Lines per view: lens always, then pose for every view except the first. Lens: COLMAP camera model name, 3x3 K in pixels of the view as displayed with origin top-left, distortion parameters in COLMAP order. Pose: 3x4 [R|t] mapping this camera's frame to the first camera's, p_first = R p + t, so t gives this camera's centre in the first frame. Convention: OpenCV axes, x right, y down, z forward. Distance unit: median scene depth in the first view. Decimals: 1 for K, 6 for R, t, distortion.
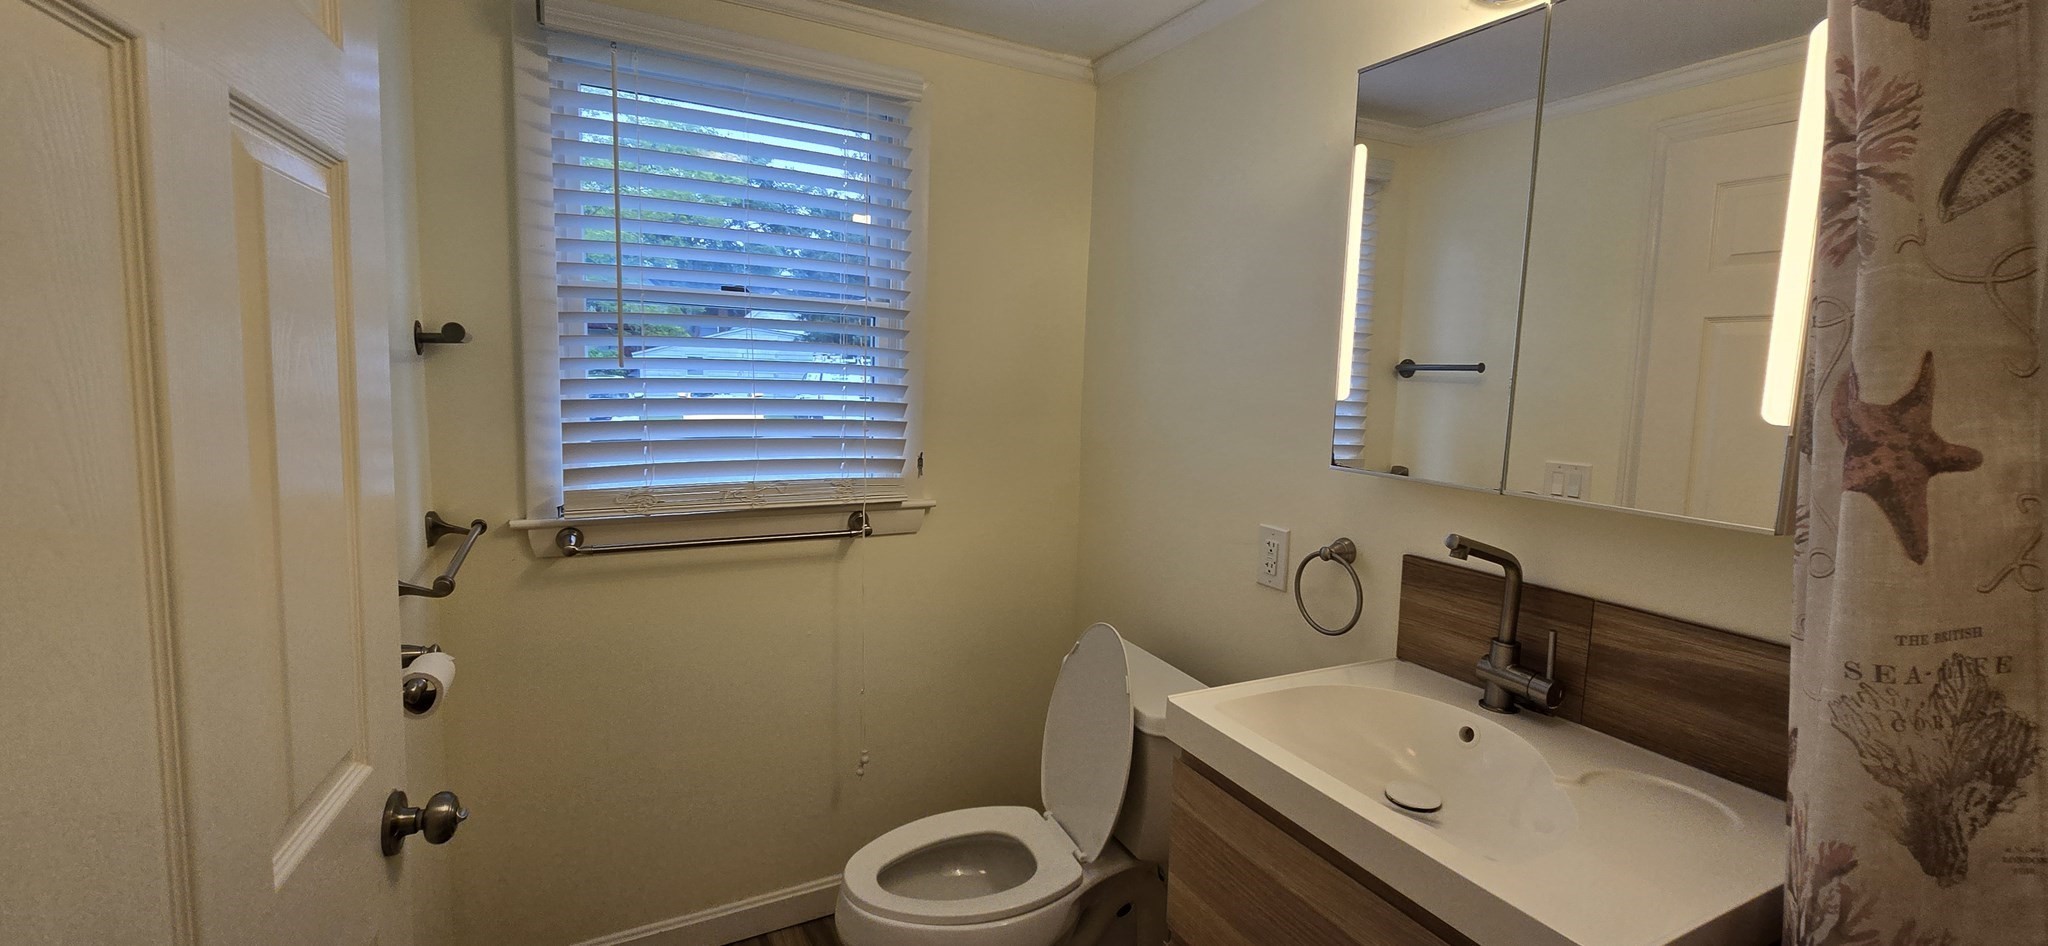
lens RADIAL K [[836.4, 0, 1031.2], [0, 836.4, 471.1], [0, 0, 1]] dist [0.001265, -0.000177]
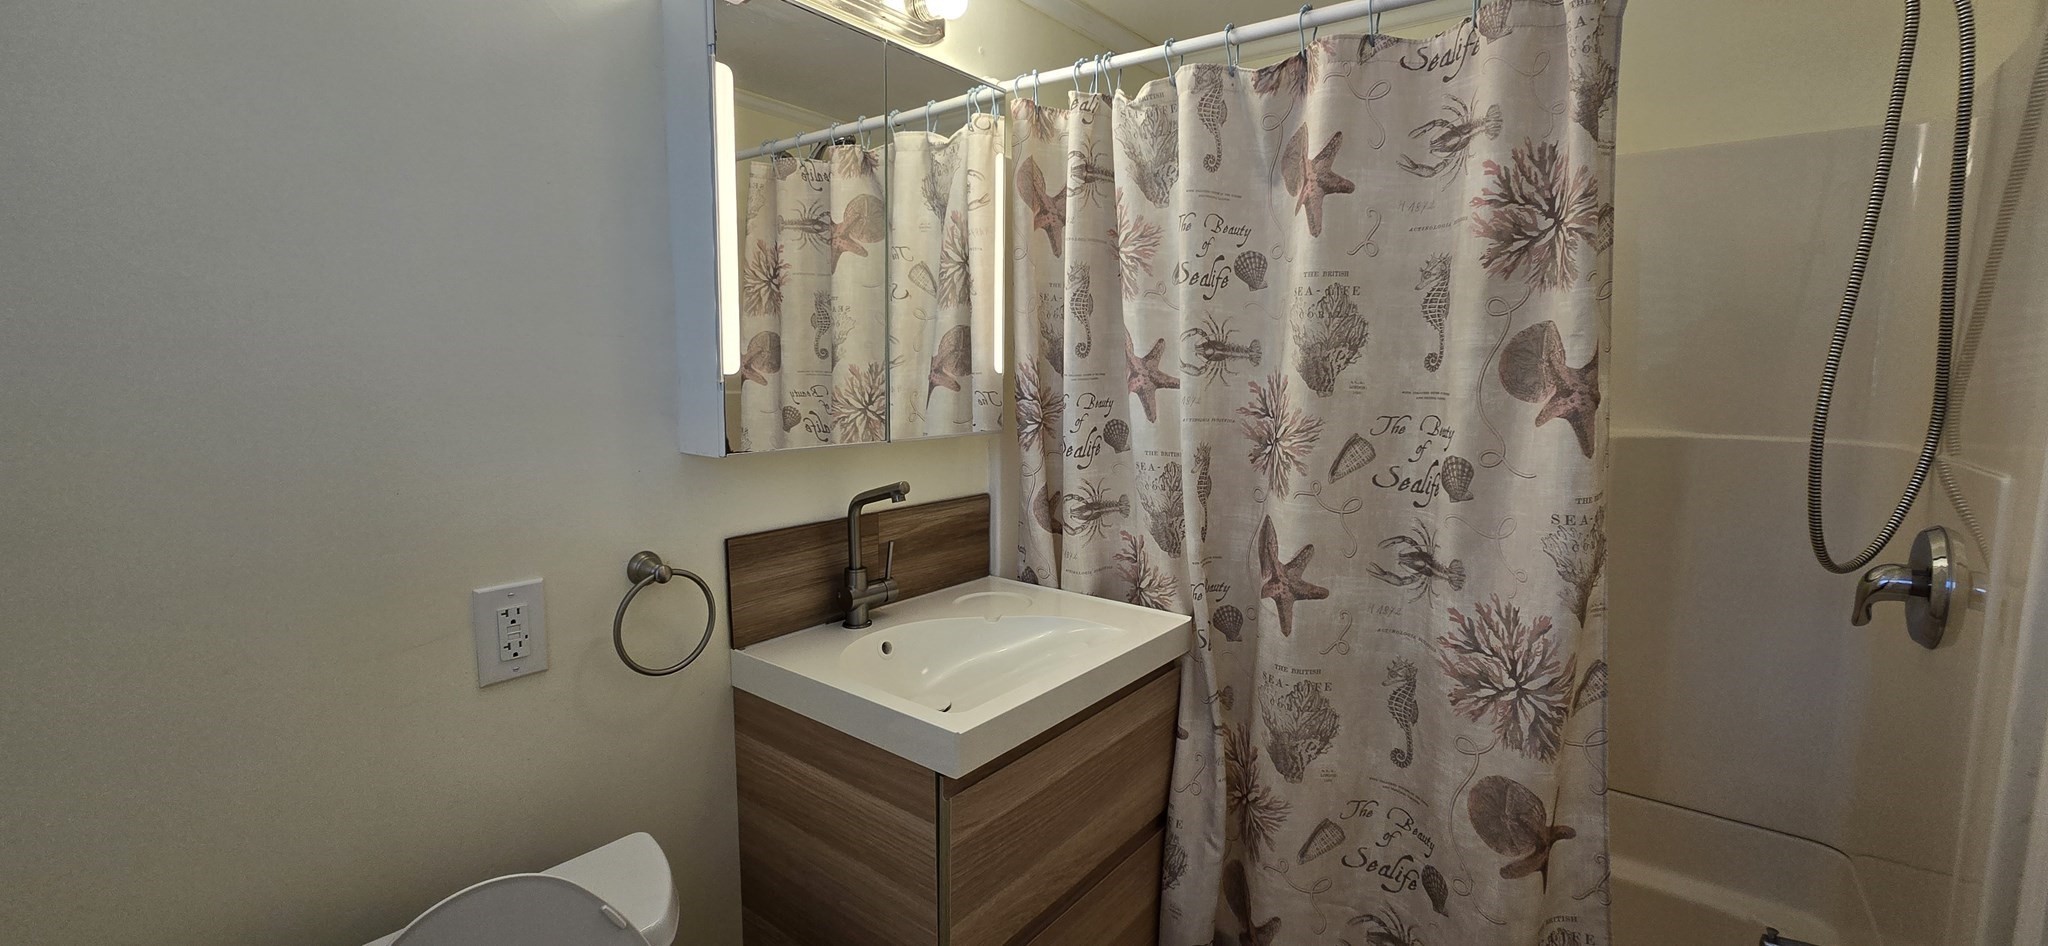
lens RADIAL K [[836.4, 0, 1031.2], [0, 836.4, 471.1], [0, 0, 1]] dist [0.001265, -0.000177]
pose [[-0.400103, -0.151064, 0.903934, -0.632769], [0.091324, 0.974841, 0.203336, -0.161971], [-0.911909, 0.163906, -0.376241, 1.294665]]
